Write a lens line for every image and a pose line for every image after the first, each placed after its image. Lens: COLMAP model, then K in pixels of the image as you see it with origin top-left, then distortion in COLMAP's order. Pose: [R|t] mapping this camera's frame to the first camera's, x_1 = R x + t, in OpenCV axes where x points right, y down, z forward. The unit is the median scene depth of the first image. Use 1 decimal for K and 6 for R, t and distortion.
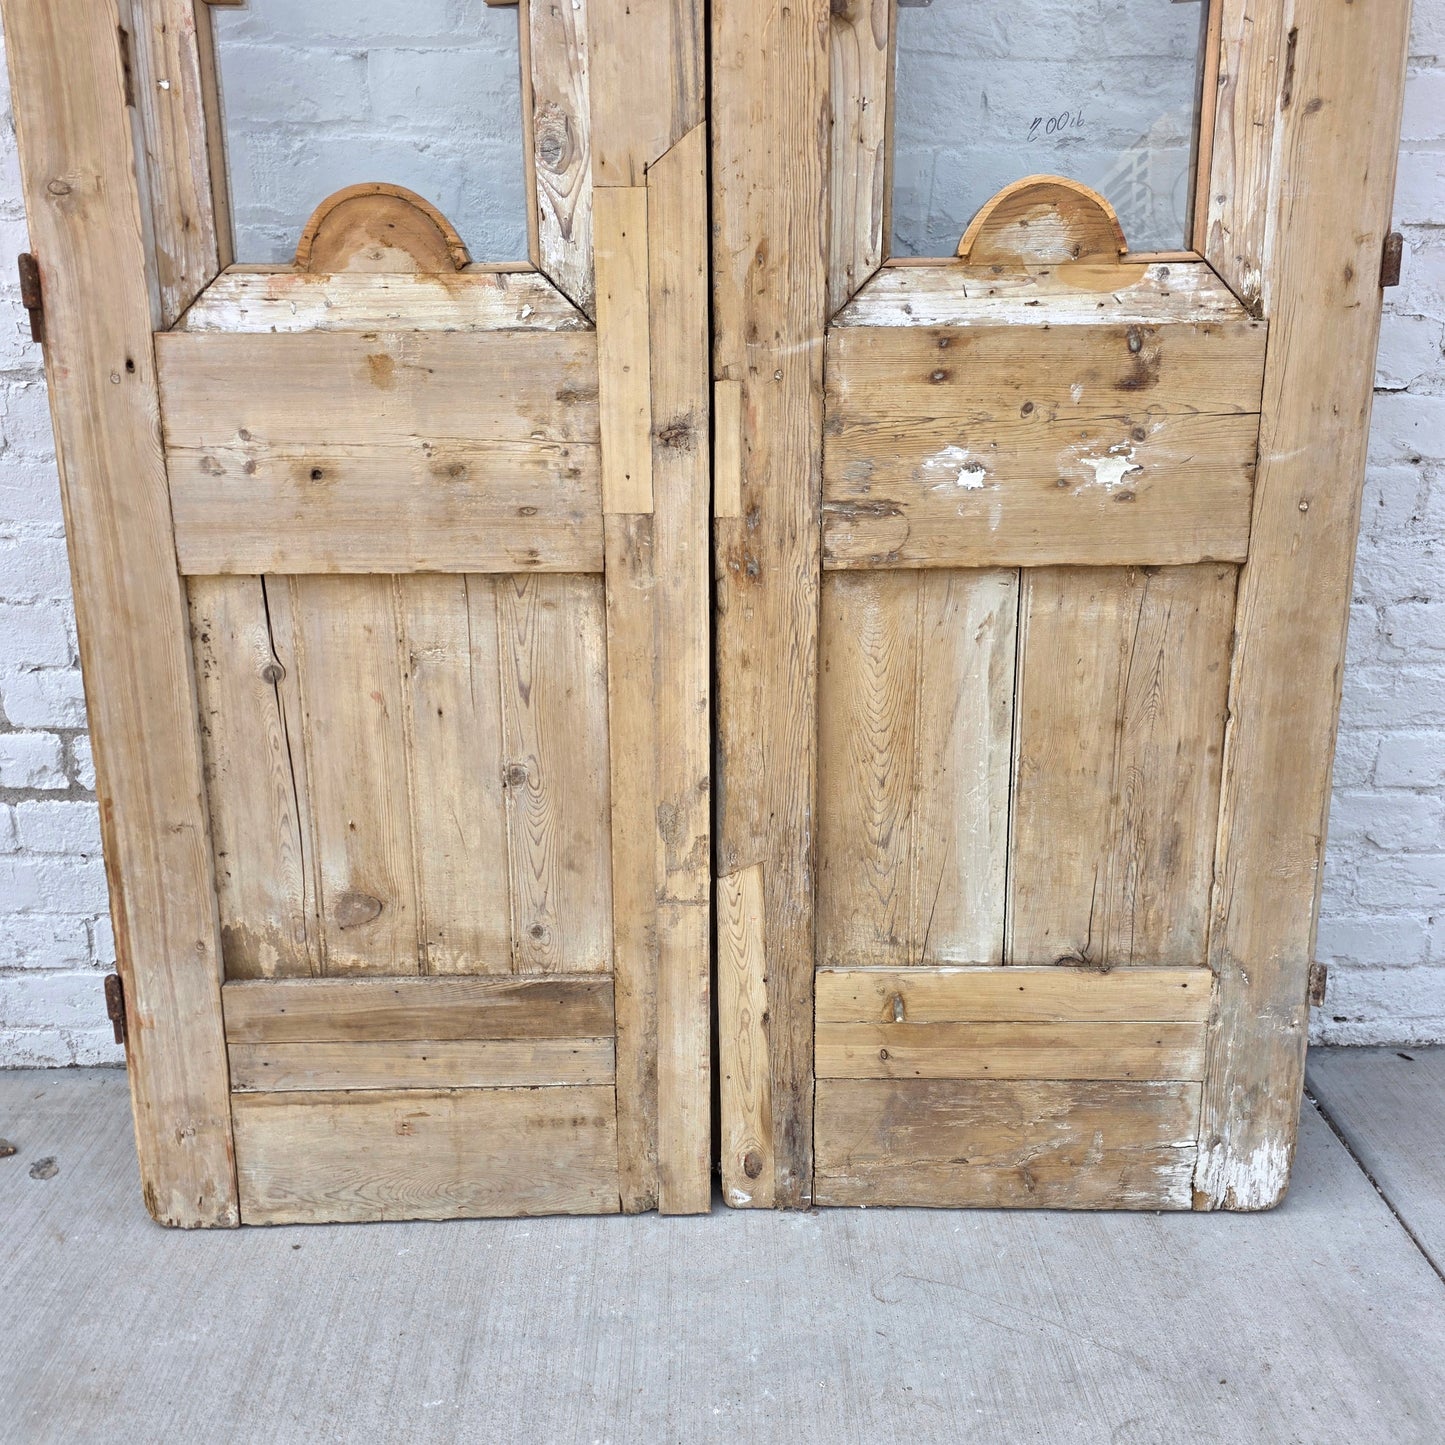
lens RADIAL K [[1296.1, 0, 711.3], [0, 1296.1, 734.5], [0, 0, 1]] dist [0.076462, -0.087342]
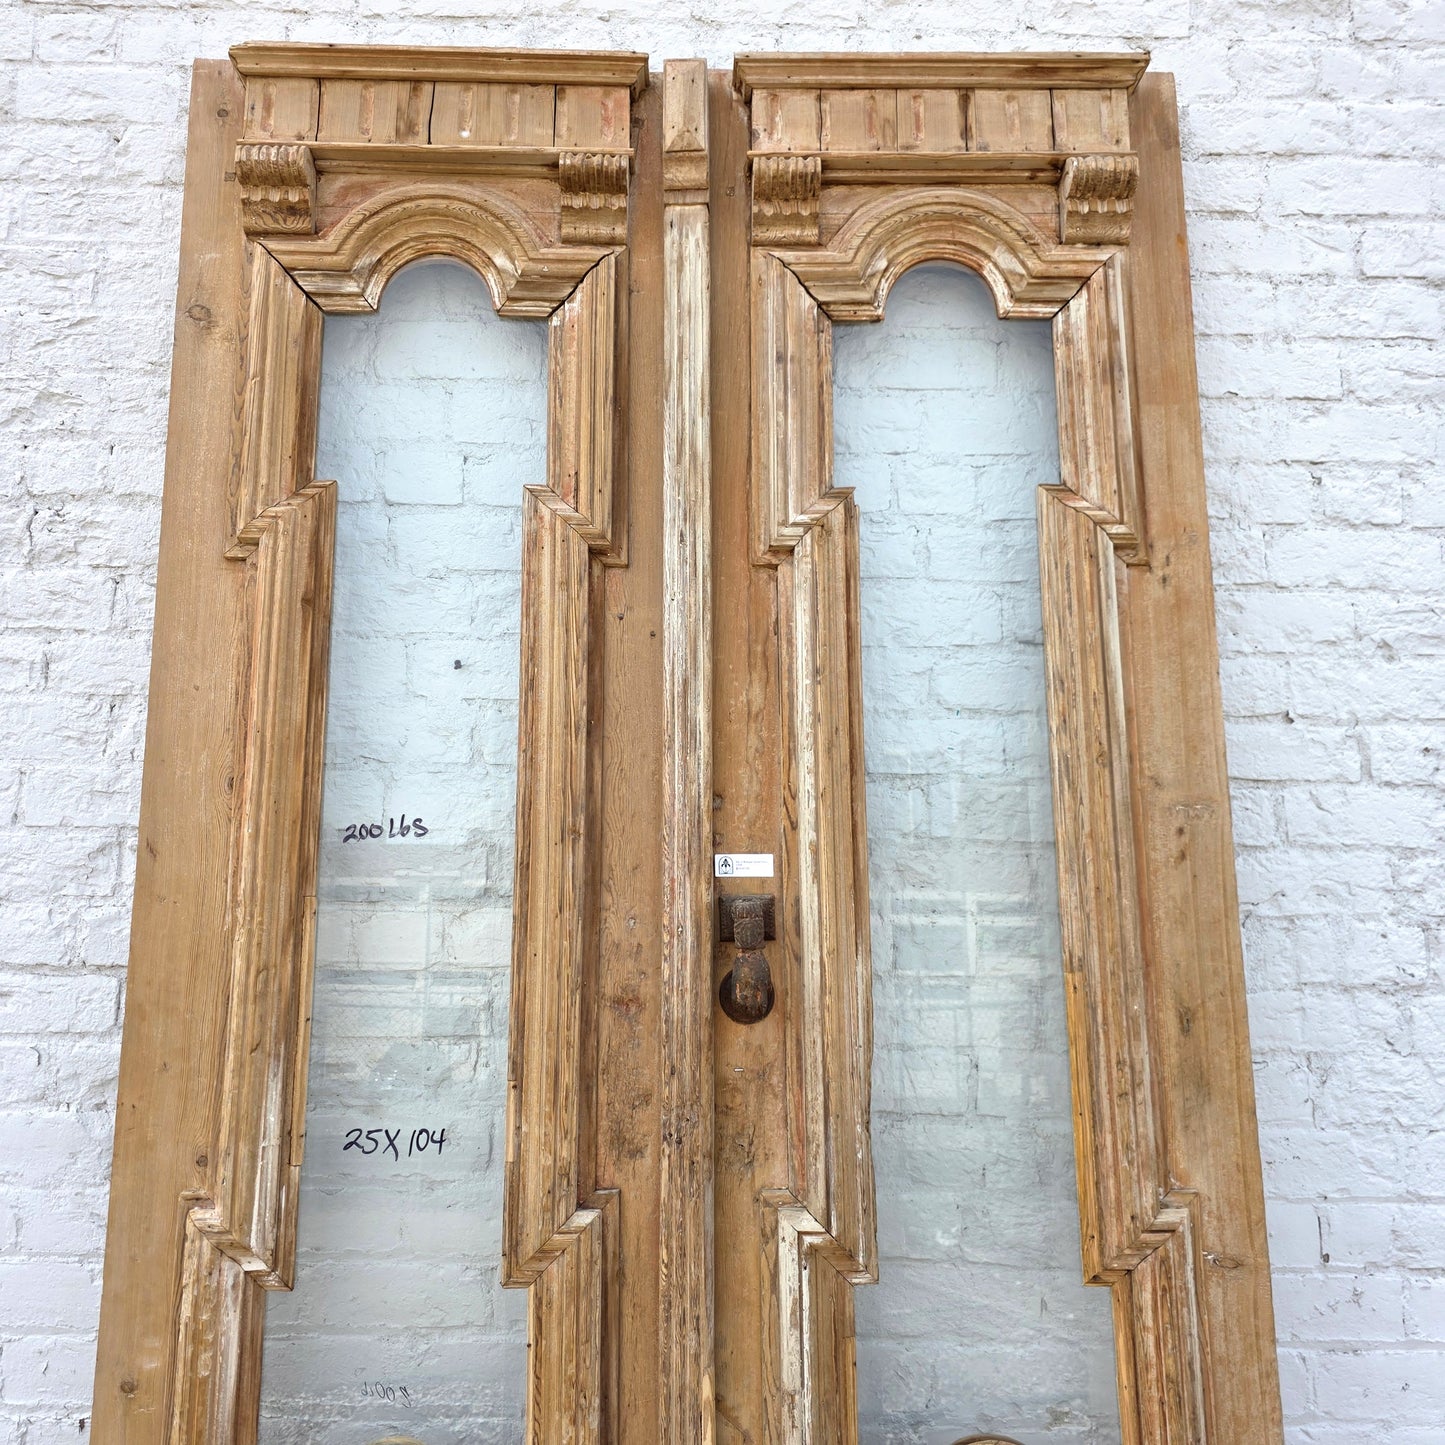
lens RADIAL K [[1304.8, 0, 703.6], [0, 1304.8, 733.1], [0, 0, 1]] dist [0.066227, -0.073674]
pose [[0.999973, 0.004202, -0.006101, -0.077565], [-0.006401, 0.904679, -0.426046, -0.457707], [0.003729, 0.426074, 0.904681, -0.224130]]
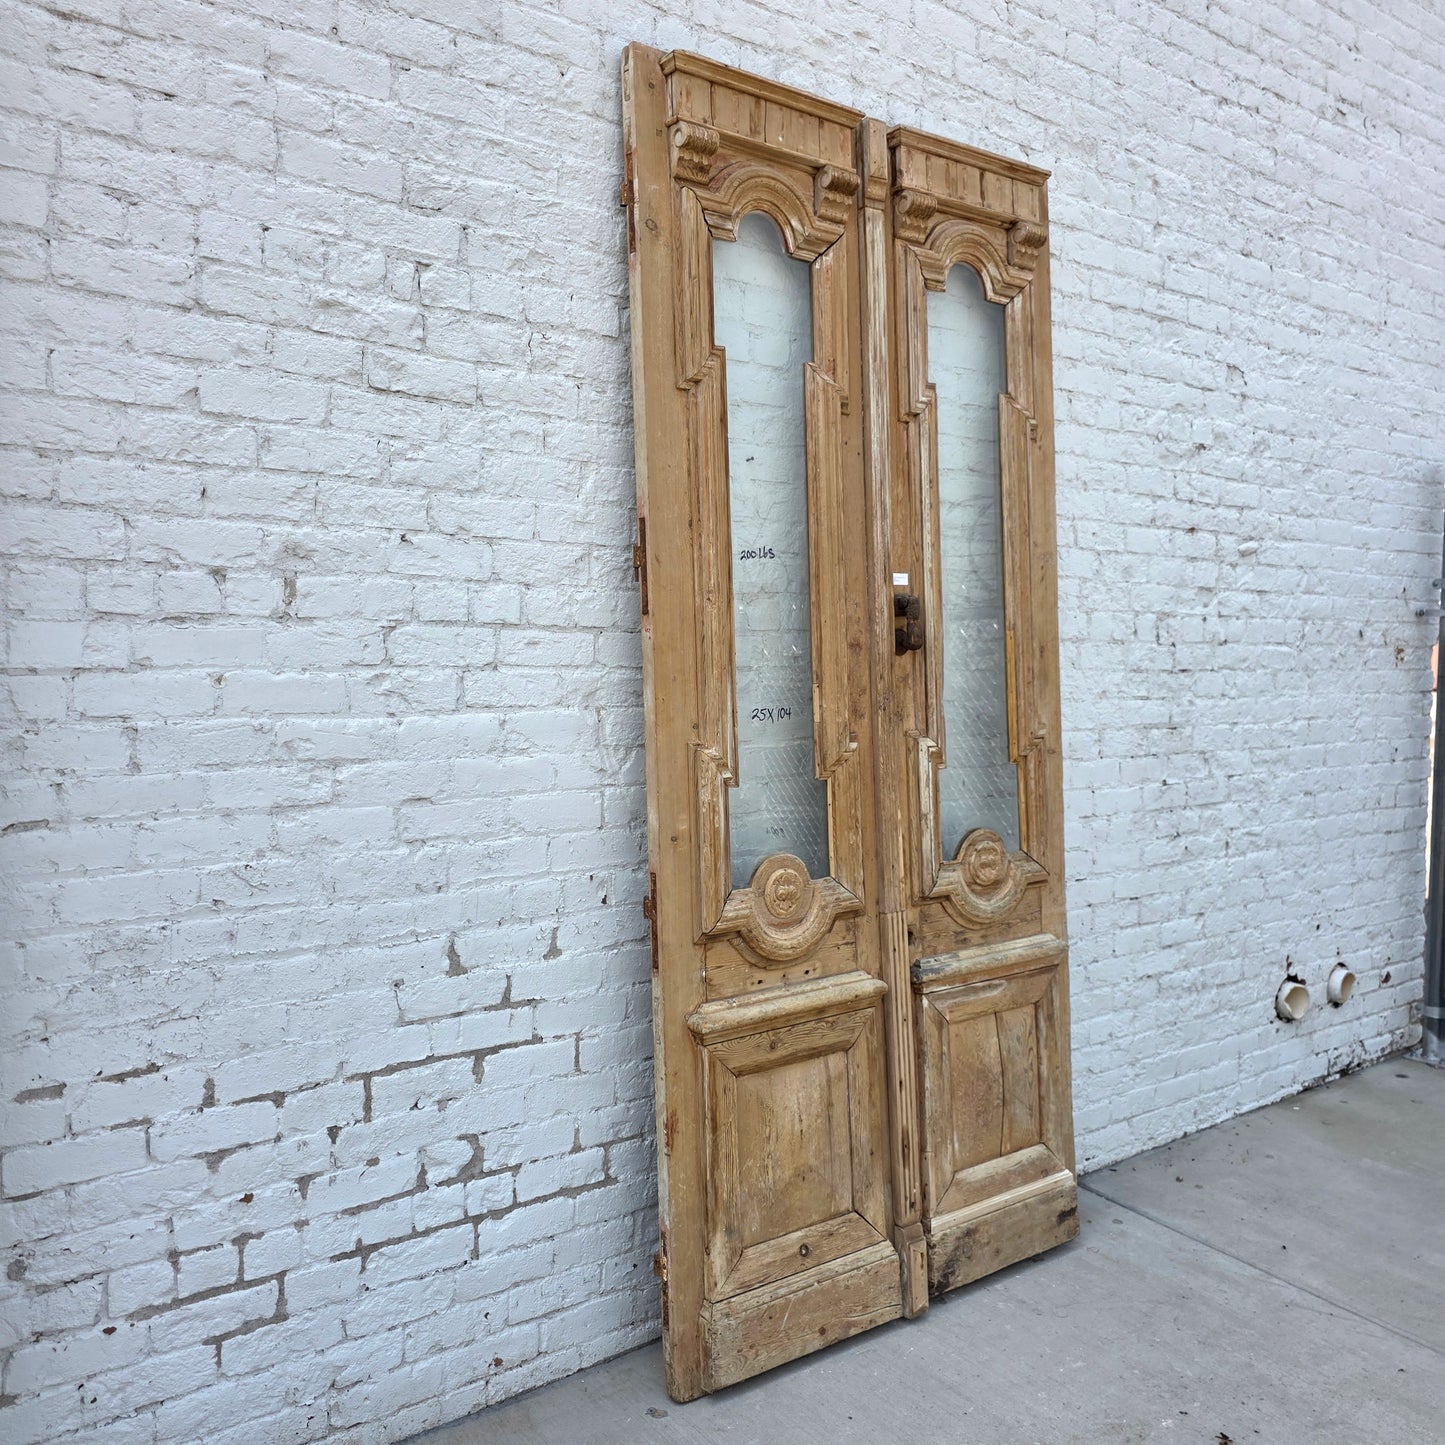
lens RADIAL K [[1296.1, 0, 725.1], [0, 1296.1, 719.9], [0, 0, 1]] dist [0.076462, -0.087342]
pose [[0.811768, -0.029876, 0.583216, -1.595272], [0.170774, 0.967179, -0.188151, -0.227598], [-0.558453, 0.252333, 0.790227, -0.698443]]
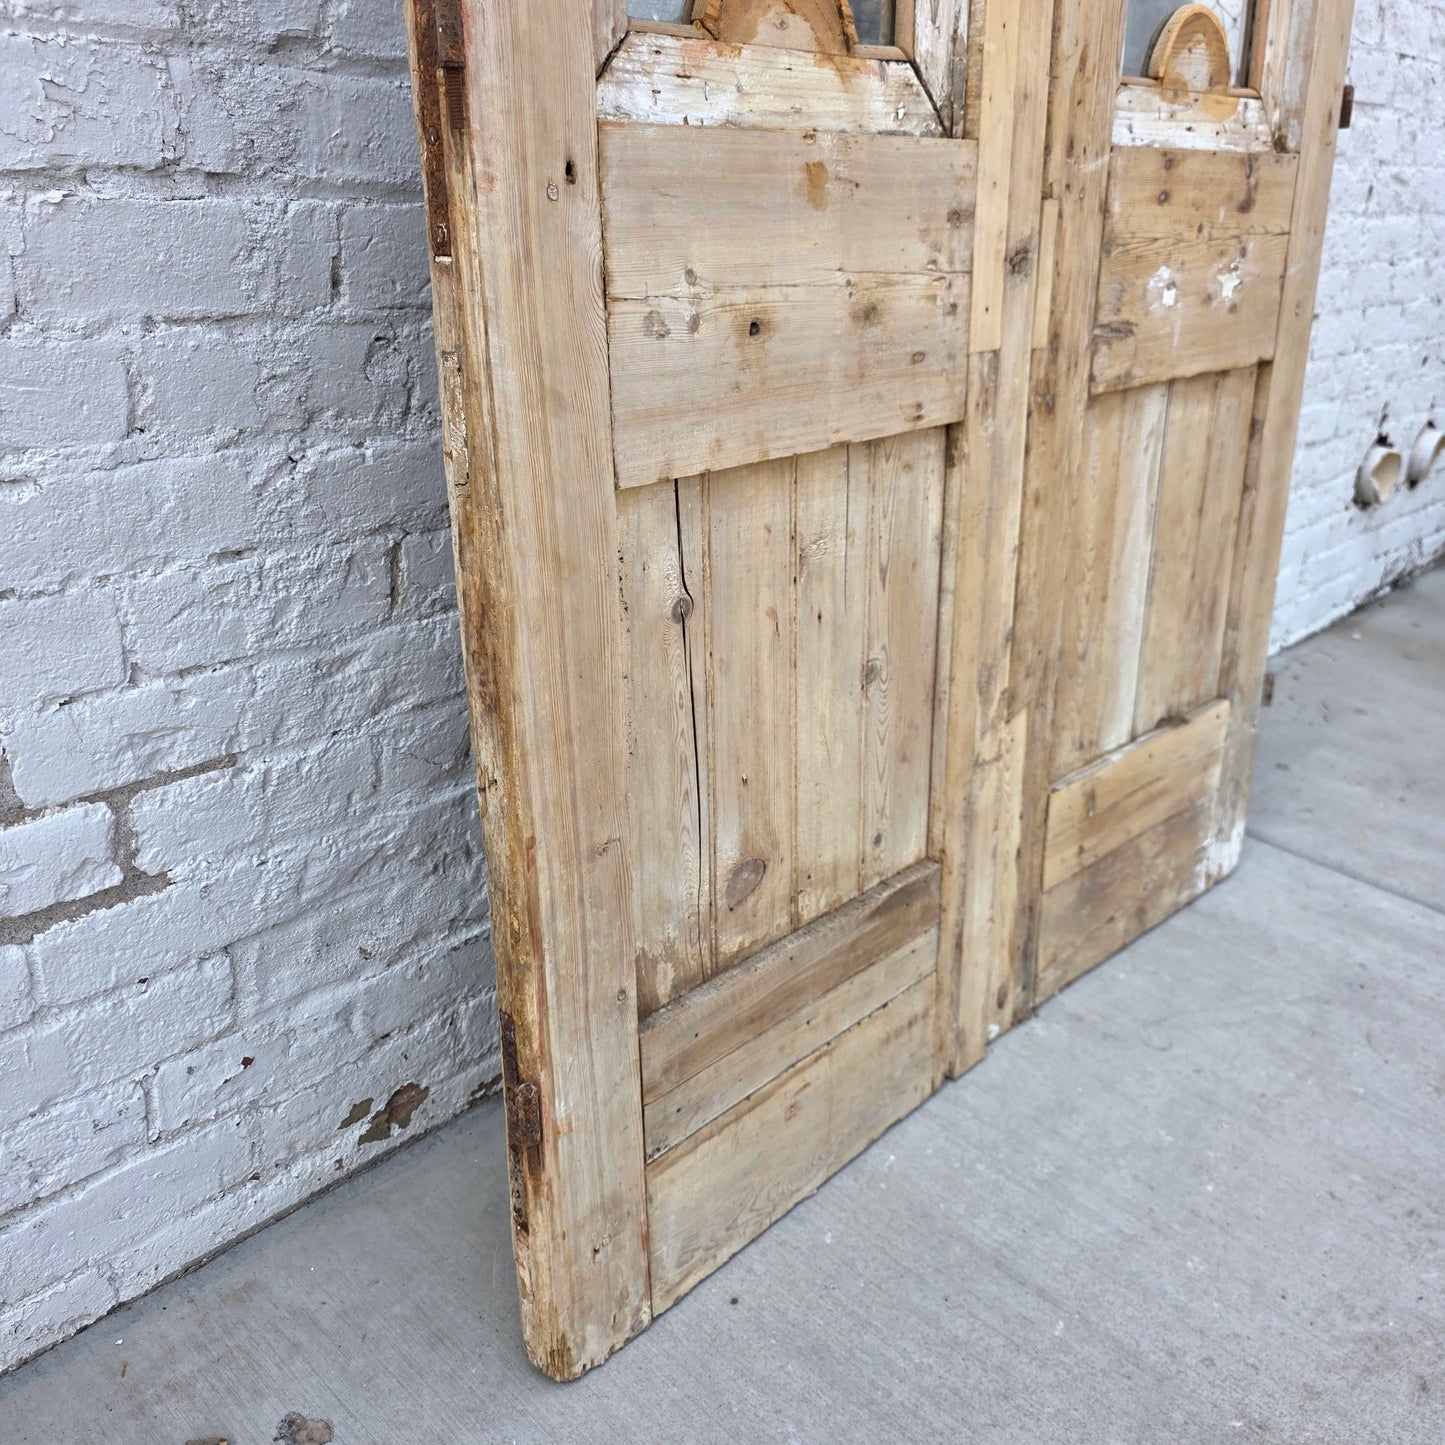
lens RADIAL K [[1296.1, 0, 710.9], [0, 1296.1, 712.0], [0, 0, 1]] dist [0.076462, -0.087342]
pose [[0.710884, -0.246752, 0.658603, -0.807895], [0.174258, 0.969031, 0.174965, -0.113492], [-0.681379, -0.009613, 0.731867, 0.438664]]
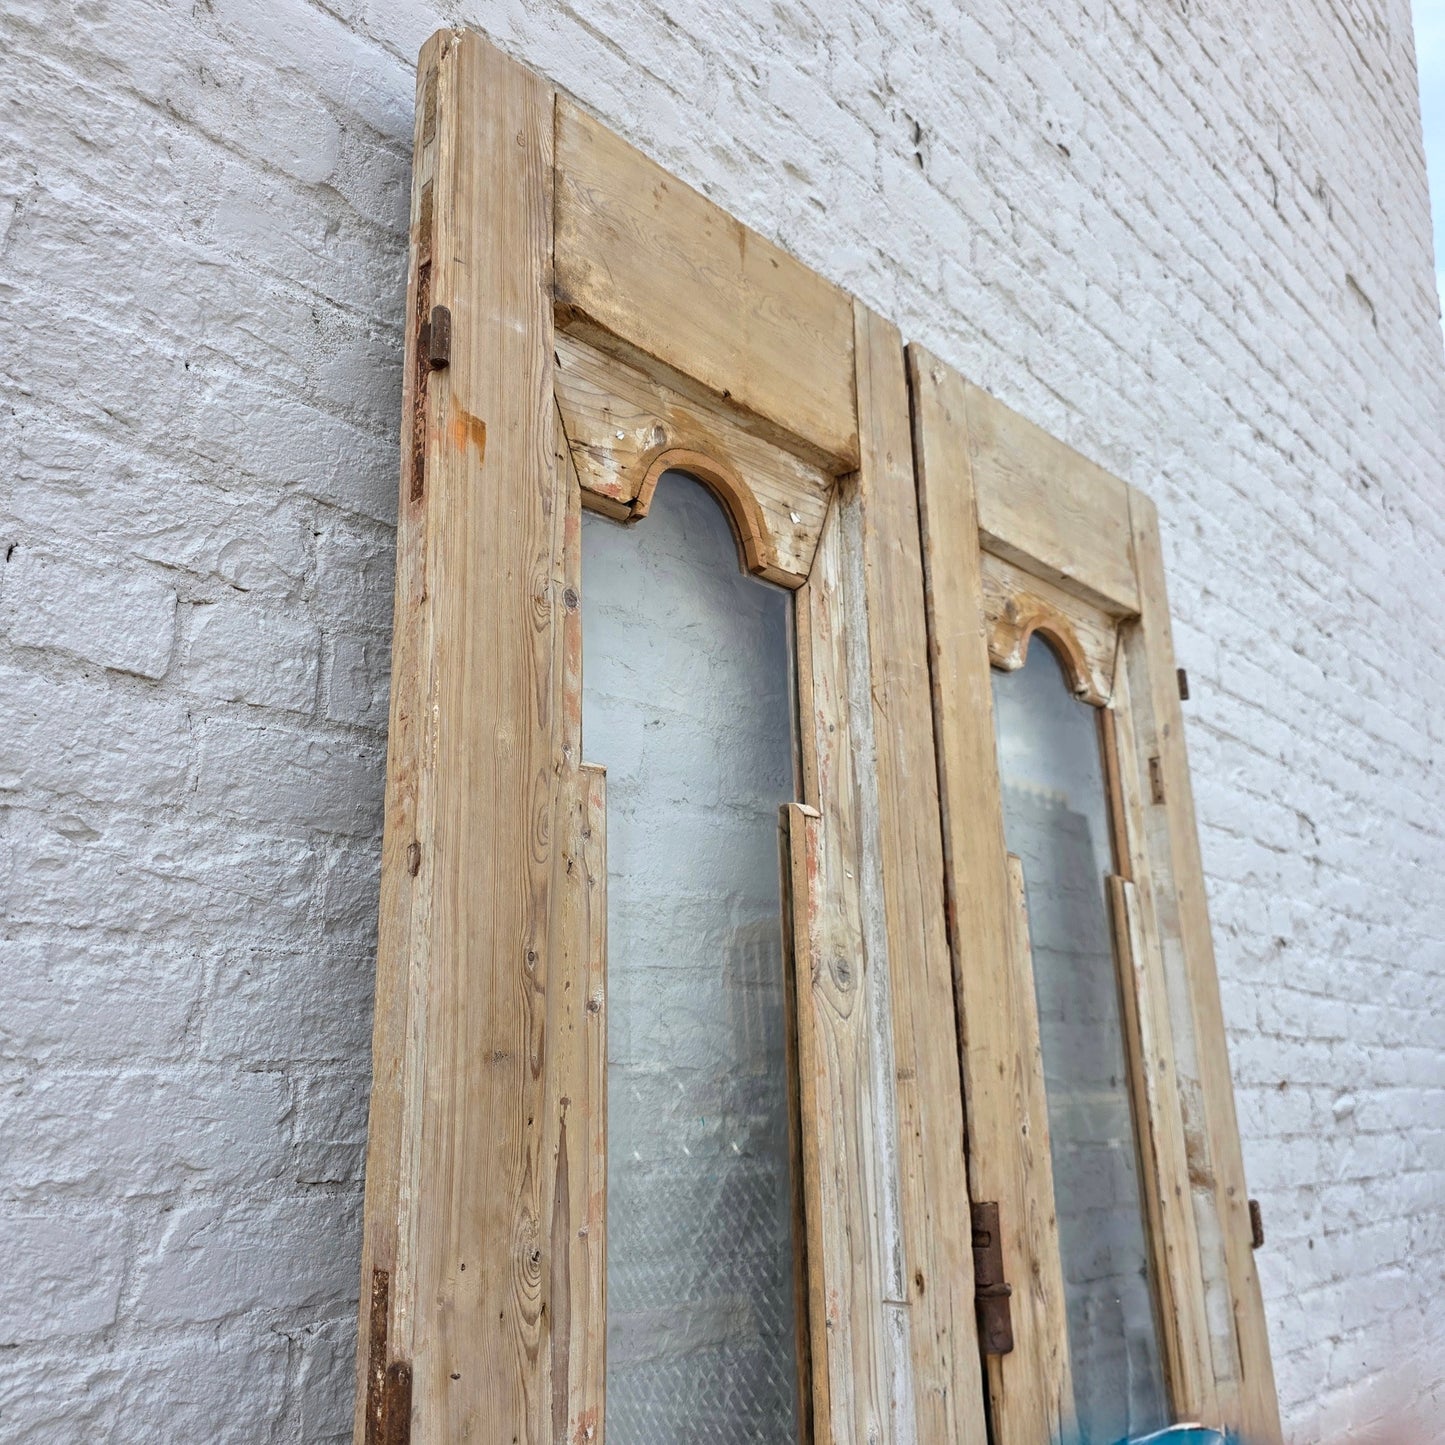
lens RADIAL K [[1296.1, 0, 721.2], [0, 1296.1, 722.4], [0, 0, 1]] dist [0.076462, -0.087342]
pose [[0.696005, 0.189112, 0.692686, -0.825697], [0.183547, 0.885785, -0.426257, -0.823866], [-0.694182, 0.423817, 0.581800, 0.219363]]
